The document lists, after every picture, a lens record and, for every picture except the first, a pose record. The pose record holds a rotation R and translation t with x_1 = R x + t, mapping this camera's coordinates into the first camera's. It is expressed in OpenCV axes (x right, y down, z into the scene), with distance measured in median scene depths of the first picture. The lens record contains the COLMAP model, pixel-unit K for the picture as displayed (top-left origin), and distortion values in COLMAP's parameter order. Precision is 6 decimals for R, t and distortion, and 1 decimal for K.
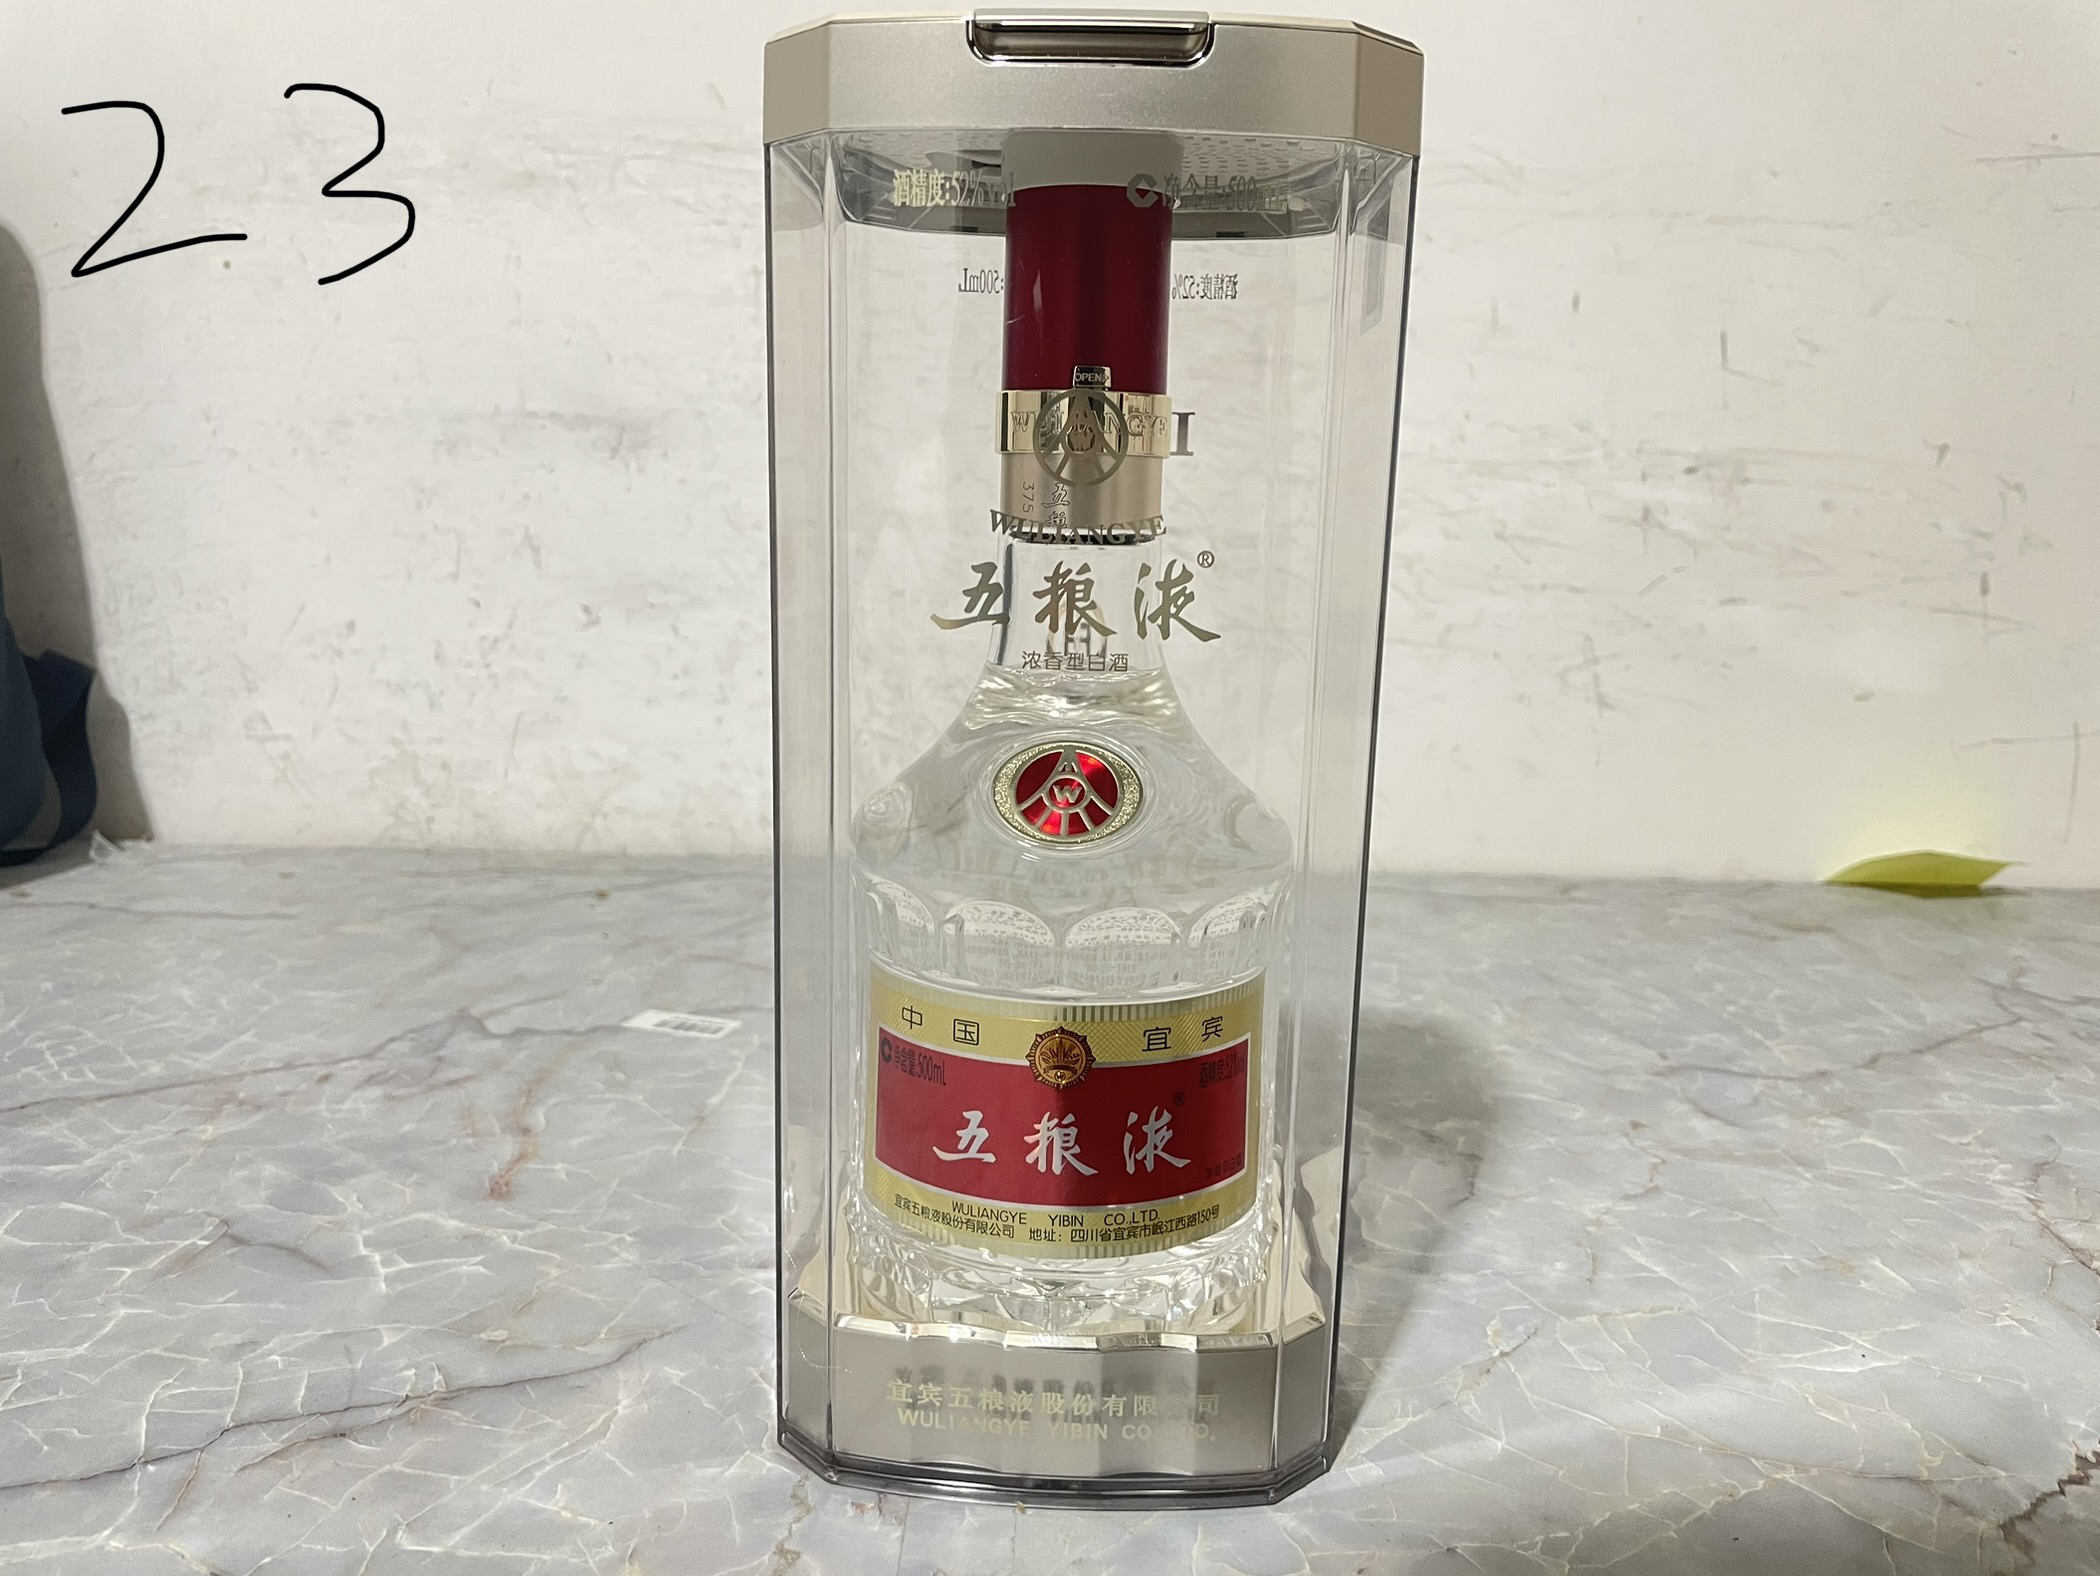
lens RADIAL K [[1607.3, 0, 1070.9], [0, 1607.3, 787.6], [0, 0, 1]] dist [0.046918, -0.095964]
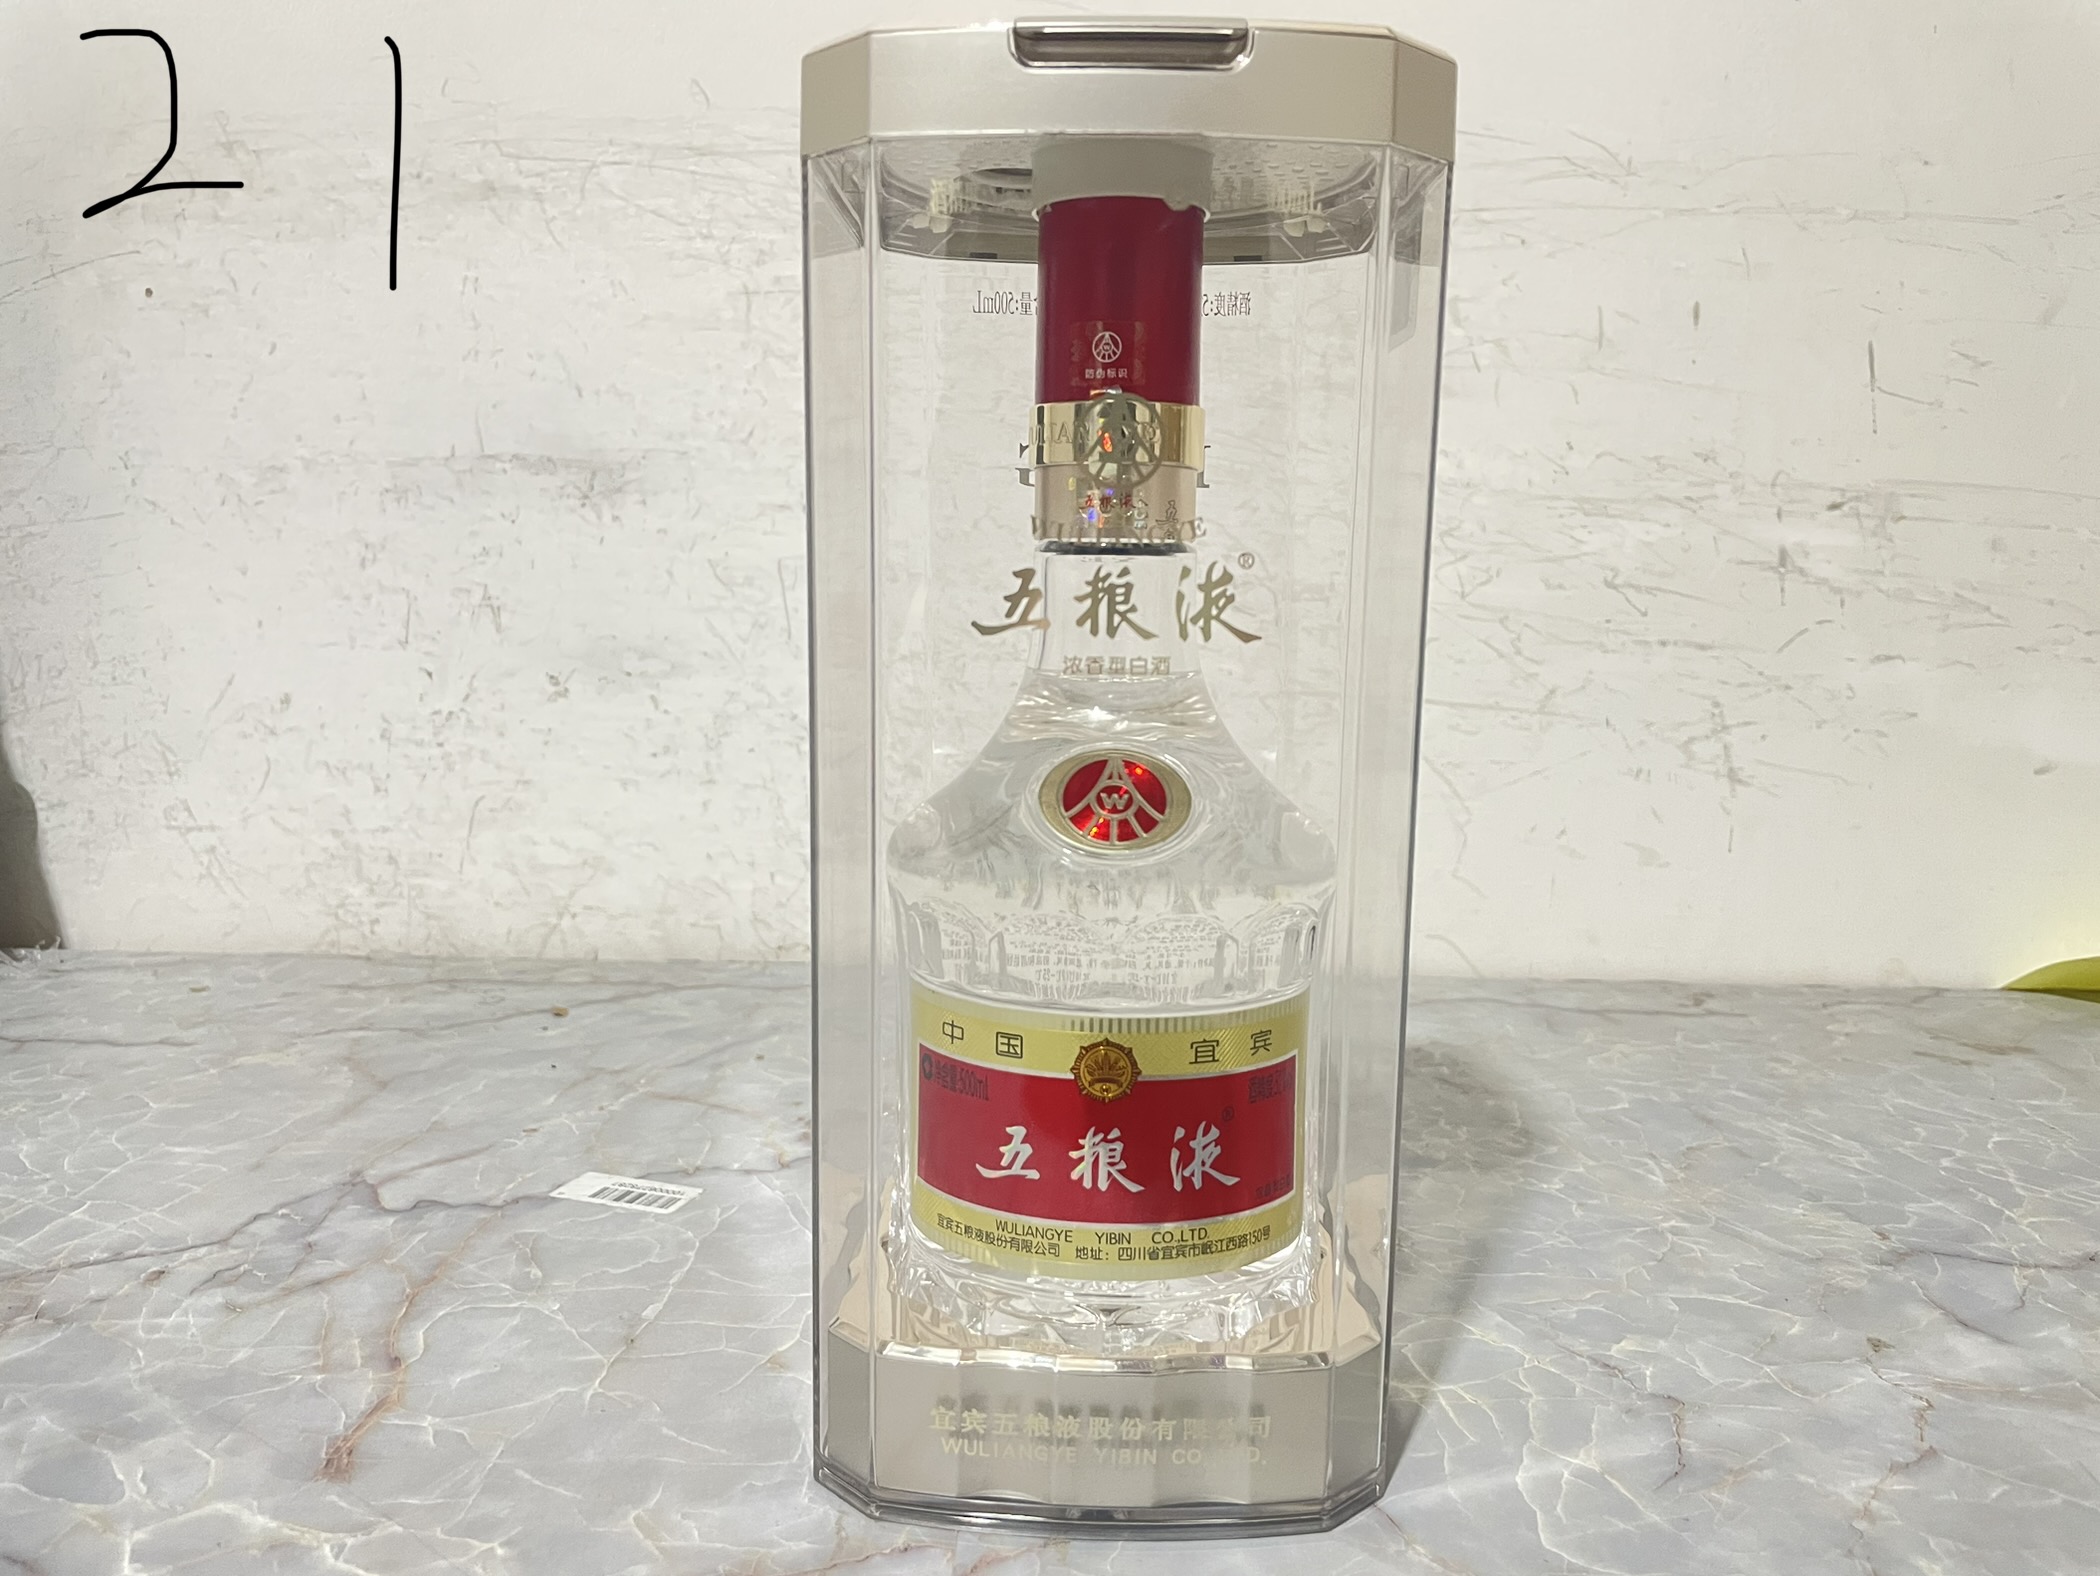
lens RADIAL K [[1607.3, 0, 1070.9], [0, 1607.3, 787.6], [0, 0, 1]] dist [0.046918, -0.095964]
pose [[0.999787, -0.006554, -0.019548, -0.004440], [0.005633, 0.998886, -0.046848, -0.010085], [0.019833, 0.046728, 0.998711, 0.148575]]
